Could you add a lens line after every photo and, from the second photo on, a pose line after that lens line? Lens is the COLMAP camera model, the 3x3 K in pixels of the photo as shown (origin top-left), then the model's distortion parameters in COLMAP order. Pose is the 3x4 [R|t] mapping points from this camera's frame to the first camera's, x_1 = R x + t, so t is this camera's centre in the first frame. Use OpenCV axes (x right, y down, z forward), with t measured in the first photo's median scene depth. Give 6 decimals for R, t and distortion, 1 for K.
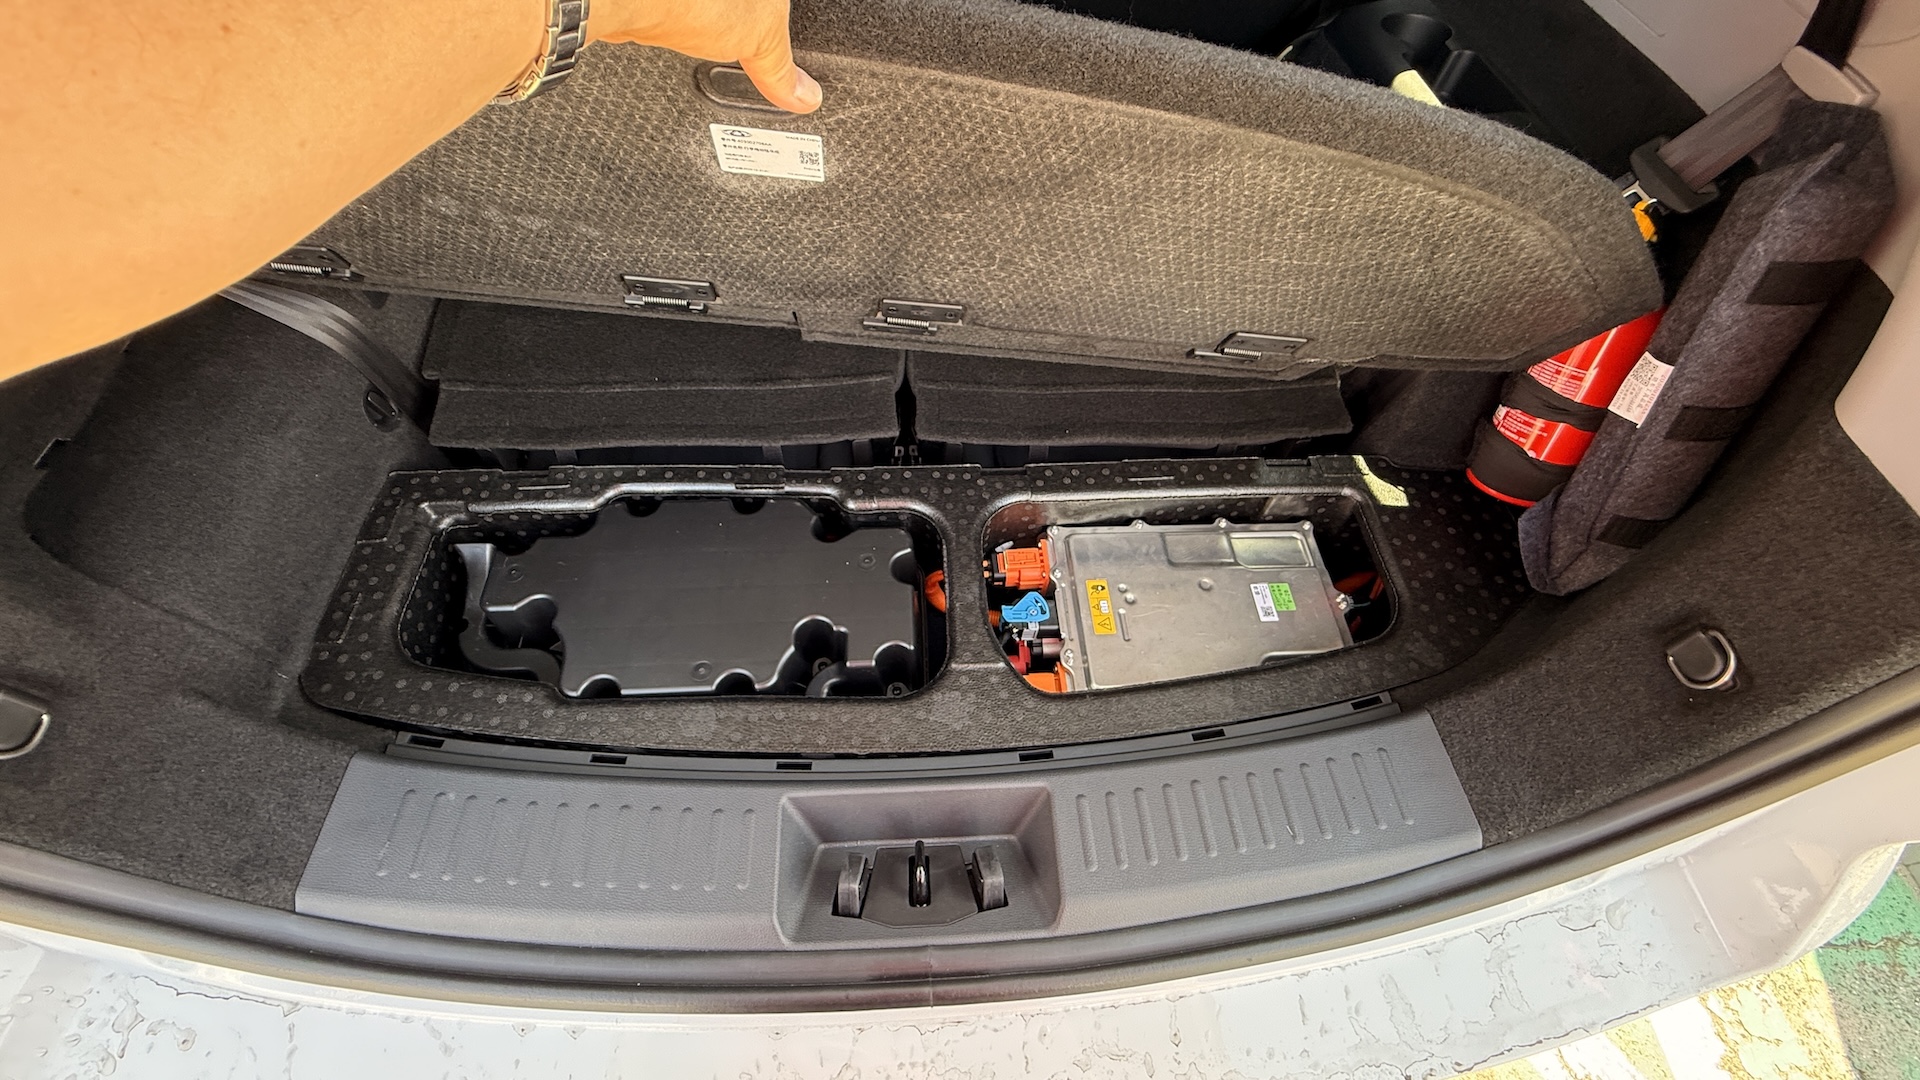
lens RADIAL K [[766.5, 0, 954.2], [0, 766.5, 534.3], [0, 0, 1]] dist [-0.004911, 0.001368]
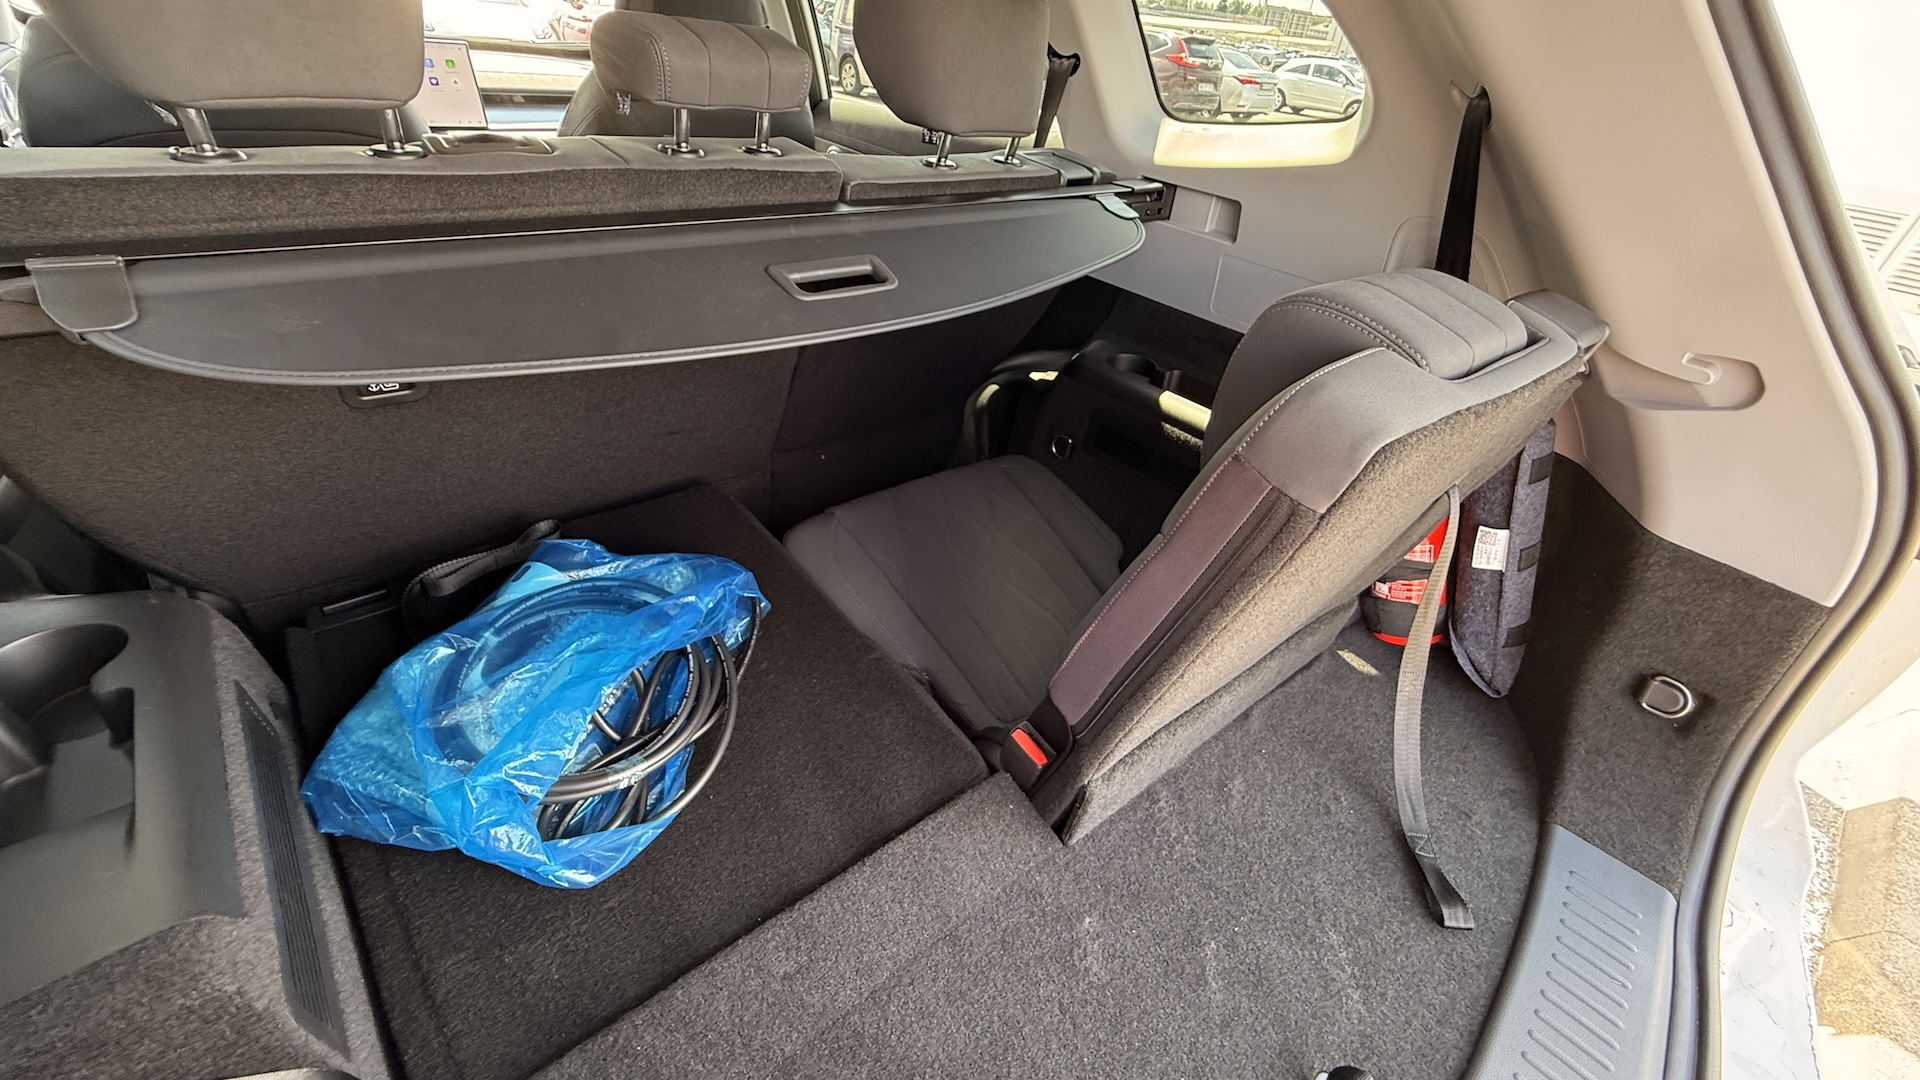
lens RADIAL K [[766.5, 0, 961.7], [0, 766.5, 536.2], [0, 0, 1]] dist [-0.004911, 0.001368]
pose [[0.797271, -0.307369, 0.519503, -0.732812], [0.464888, 0.861626, -0.203666, -0.410855], [-0.385016, 0.403888, 0.829842, 0.160390]]
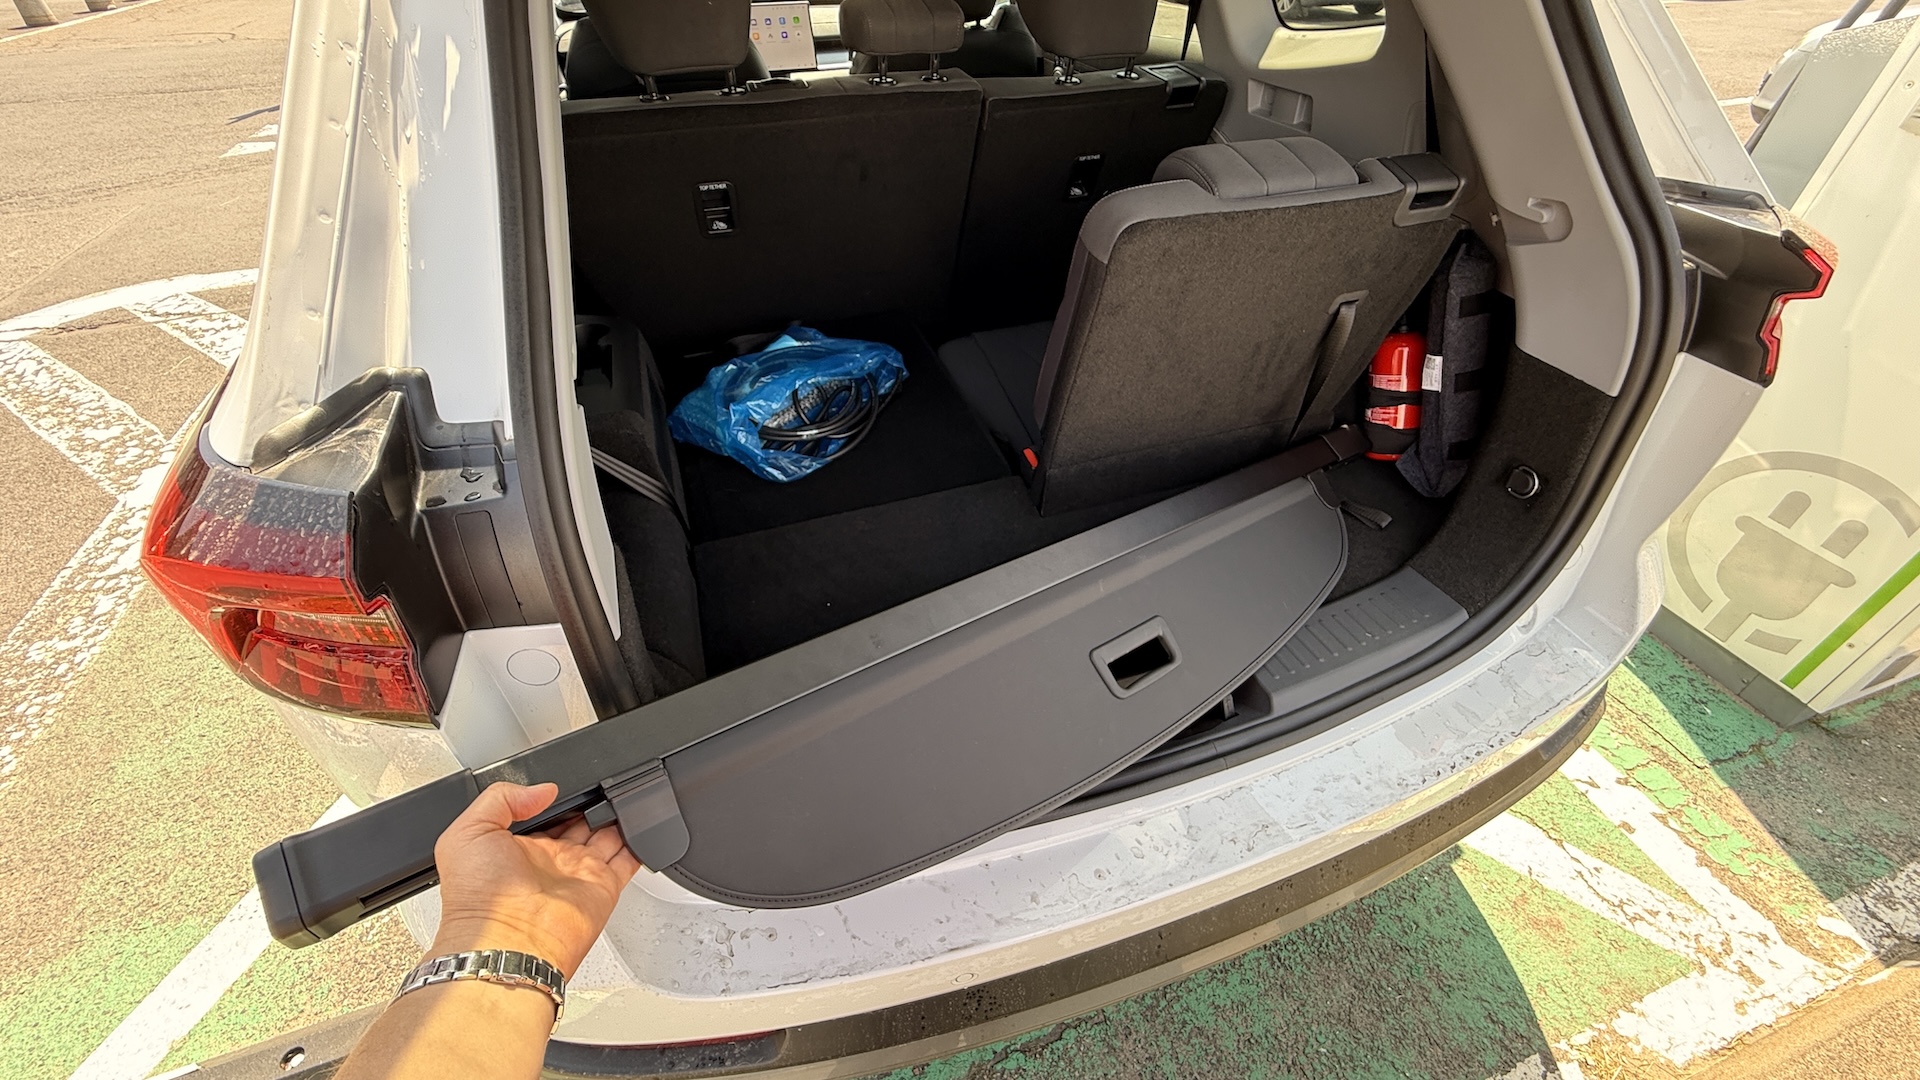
lens RADIAL K [[766.5, 0, 963.1], [0, 766.5, 536.8], [0, 0, 1]] dist [-0.004911, 0.001368]
pose [[0.958234, -0.220710, 0.181863, -0.681854], [0.263206, 0.929324, -0.258998, 0.392362], [-0.111846, 0.296048, 0.948602, -0.572625]]
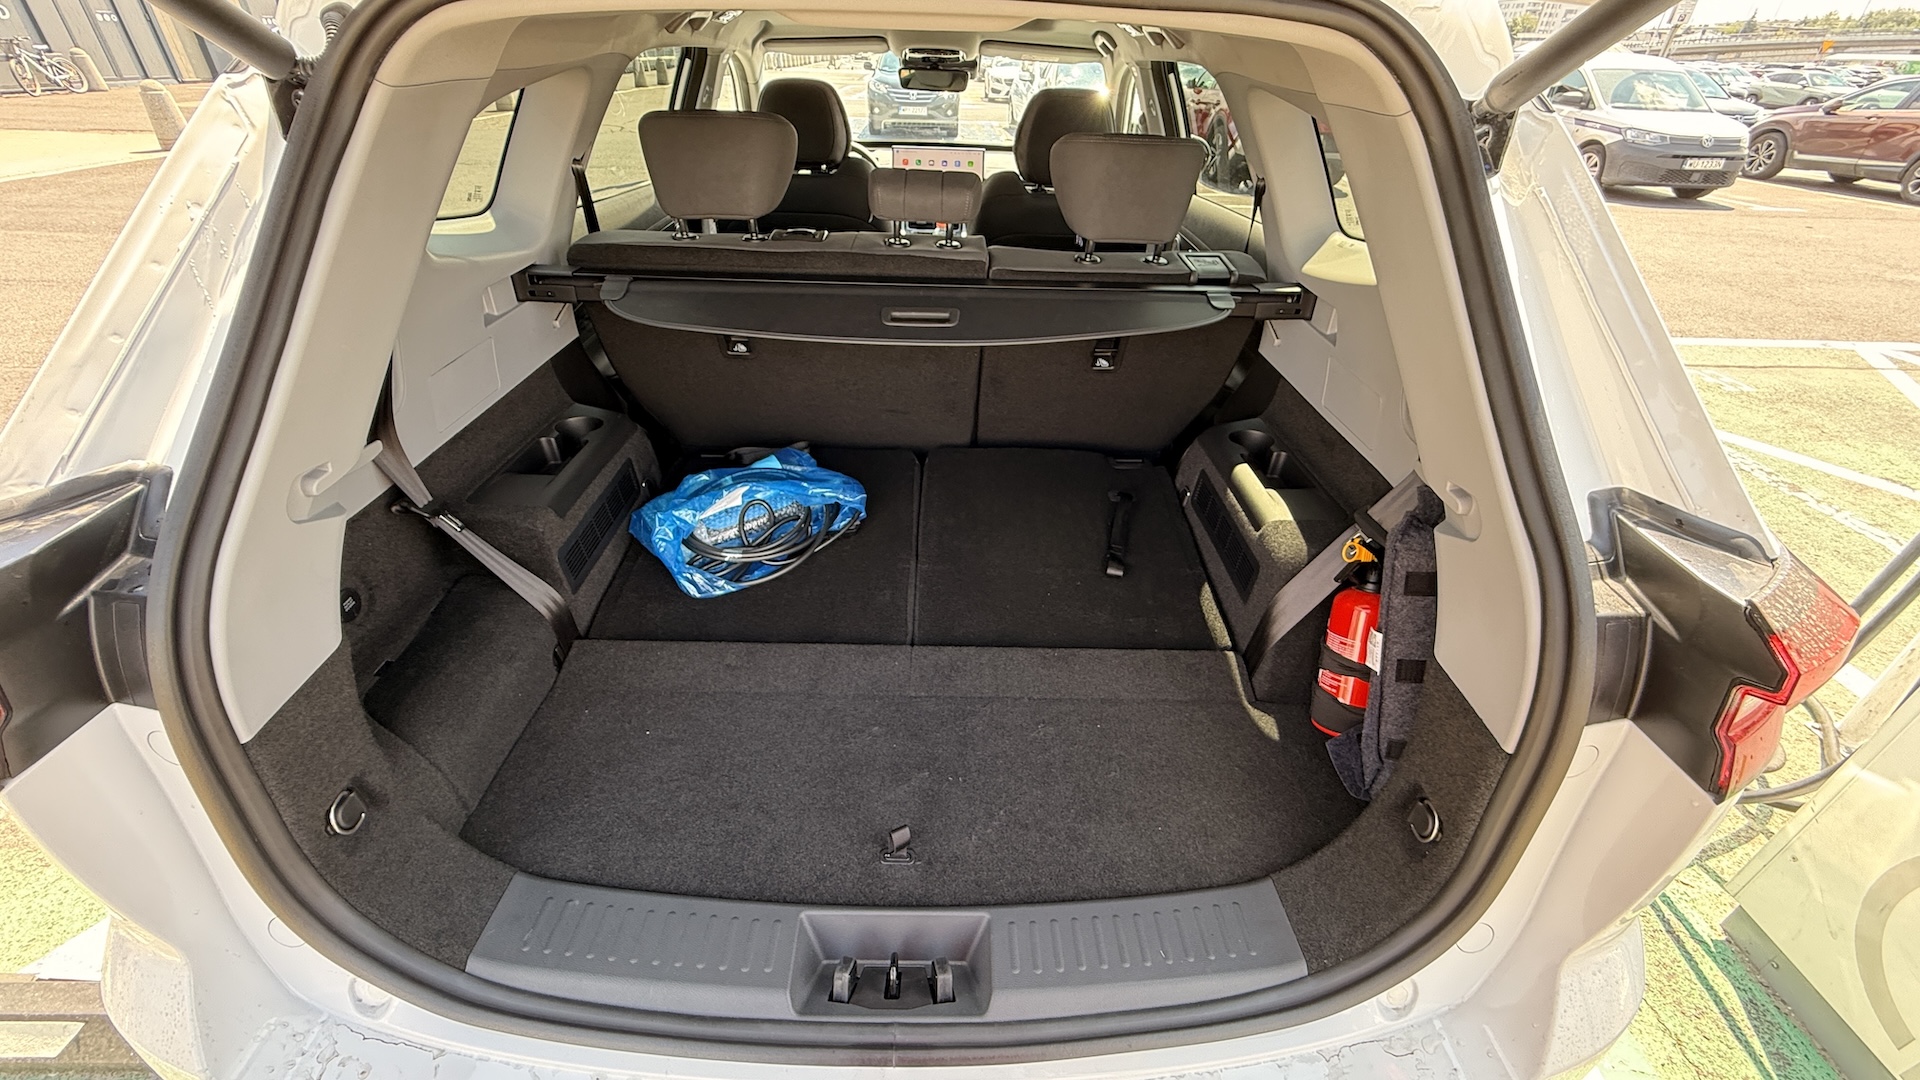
lens RADIAL K [[766.5, 0, 960.7], [0, 766.5, 538.2], [0, 0, 1]] dist [-0.004911, 0.001368]
pose [[0.999032, 0.012189, -0.042258, 0.125904], [-0.028213, 0.914703, -0.403142, 0.271259], [0.033740, 0.403944, 0.914161, -0.583557]]
